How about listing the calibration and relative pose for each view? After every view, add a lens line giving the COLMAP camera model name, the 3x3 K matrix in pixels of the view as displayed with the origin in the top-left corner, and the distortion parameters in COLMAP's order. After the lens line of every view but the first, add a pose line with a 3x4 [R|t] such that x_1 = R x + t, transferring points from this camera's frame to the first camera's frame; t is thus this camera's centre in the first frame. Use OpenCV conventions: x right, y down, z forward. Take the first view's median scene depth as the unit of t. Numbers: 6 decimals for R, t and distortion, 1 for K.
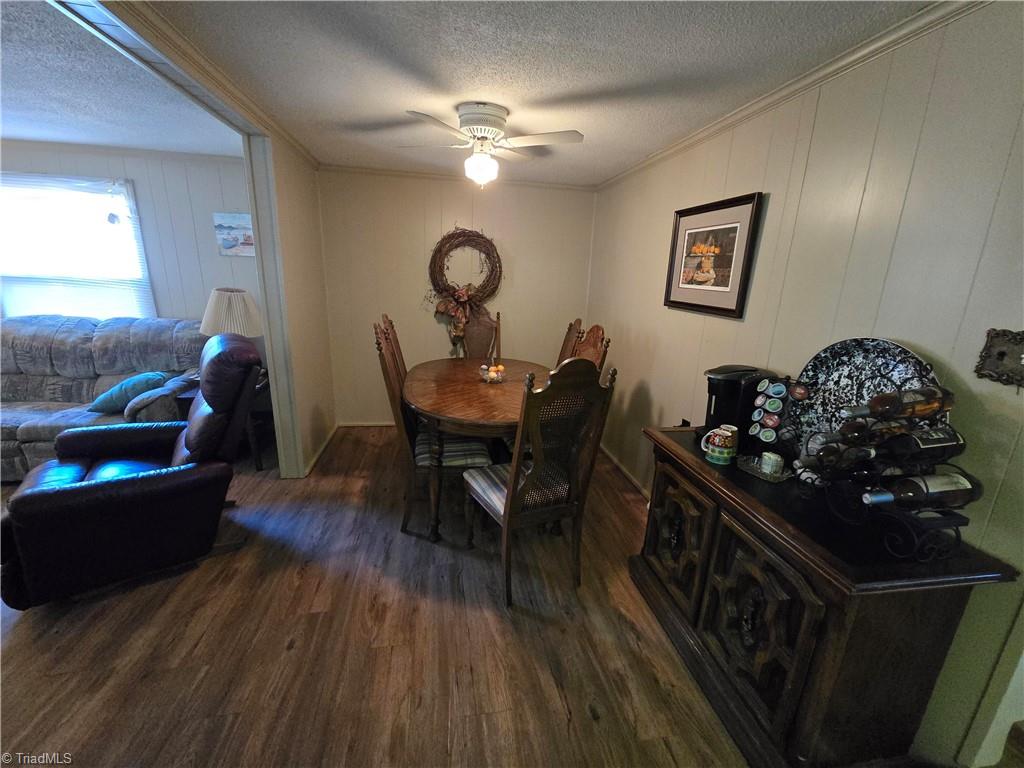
lens RADIAL K [[419.8, 0, 513.4], [0, 419.8, 388.4], [0, 0, 1]] dist [-0.008491, 0.005988]
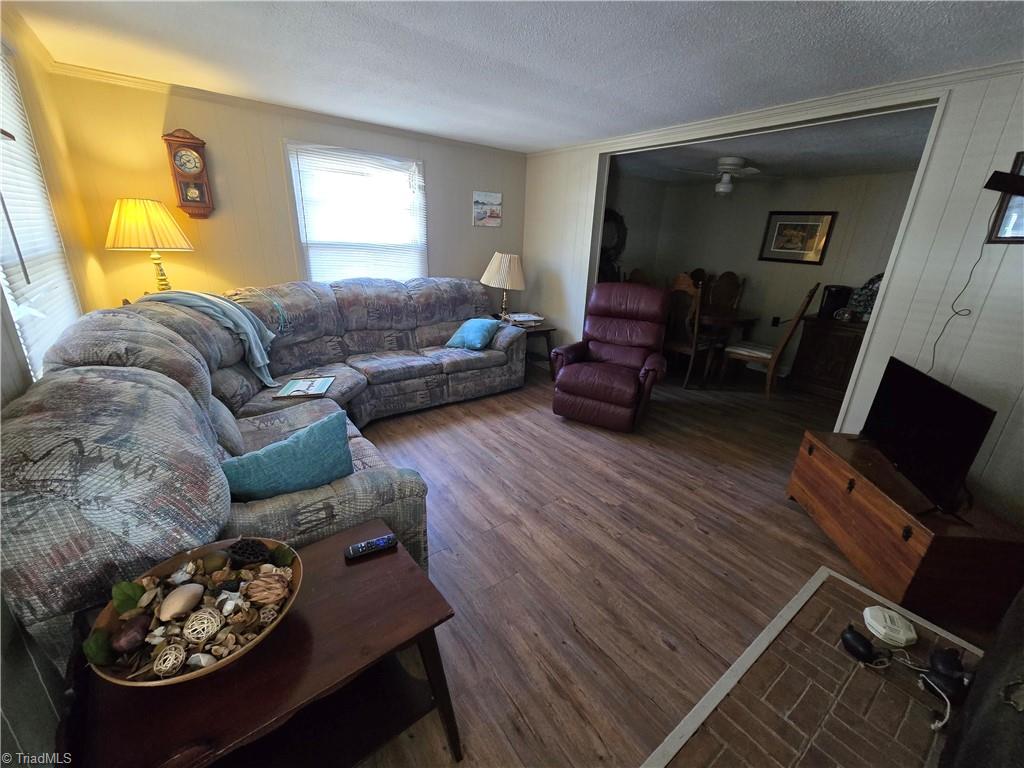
lens RADIAL K [[419.8, 0, 513.4], [0, 419.8, 388.4], [0, 0, 1]] dist [-0.008491, 0.005988]
pose [[0.893475, -0.149036, 0.423664, -1.314428], [0.103769, 0.986315, 0.128124, 0.020114], [-0.436961, -0.070512, 0.896712, -0.246025]]
